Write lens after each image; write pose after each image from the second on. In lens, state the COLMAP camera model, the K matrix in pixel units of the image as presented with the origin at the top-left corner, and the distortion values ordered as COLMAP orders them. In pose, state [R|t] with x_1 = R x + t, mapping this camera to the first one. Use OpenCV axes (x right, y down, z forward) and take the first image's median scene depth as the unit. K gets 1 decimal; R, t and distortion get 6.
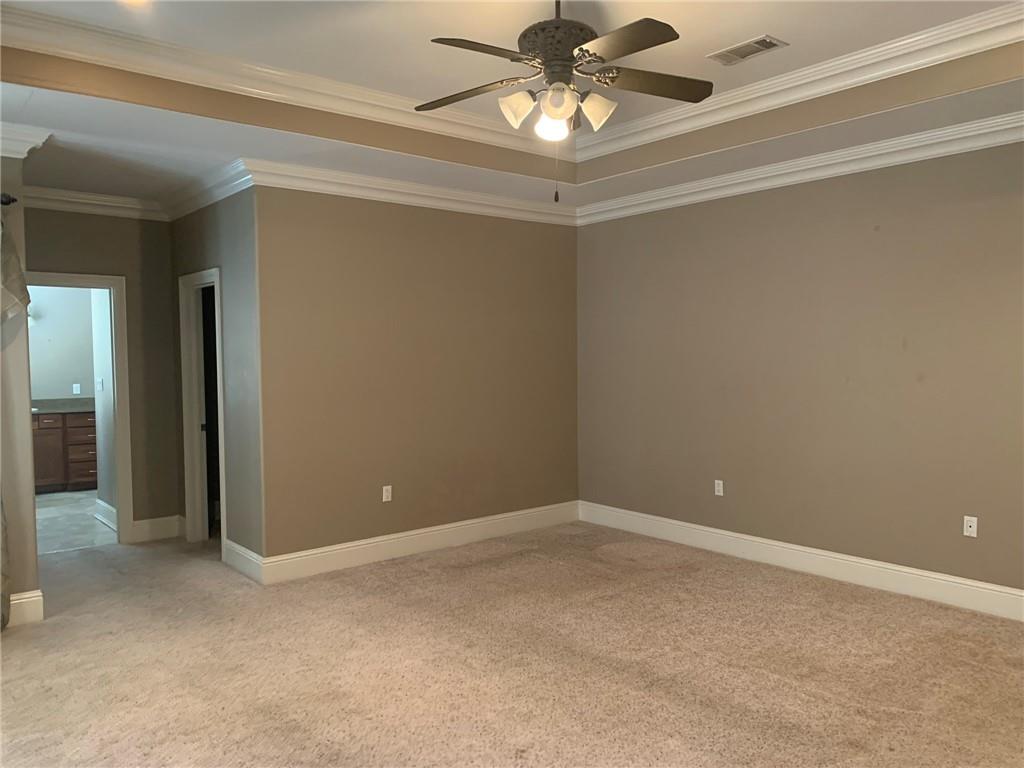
lens RADIAL K [[798.9, 0, 512.6], [0, 798.9, 382.5], [0, 0, 1]] dist [0.034315, -0.037345]
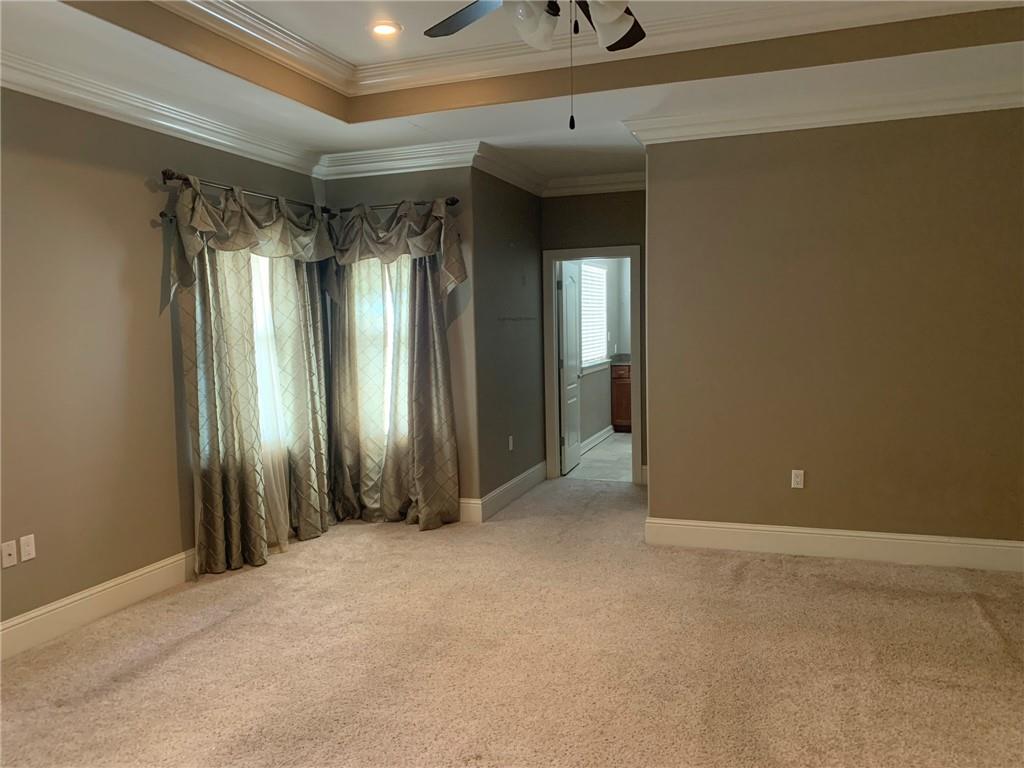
lens RADIAL K [[798.9, 0, 512.7], [0, 798.9, 387.1], [0, 0, 1]] dist [0.034315, -0.037345]
pose [[0.522038, 0.077698, -0.849376, 0.455928], [-0.025597, 0.996821, 0.075454, -0.018006], [0.852538, -0.017649, 0.522367, 0.331732]]
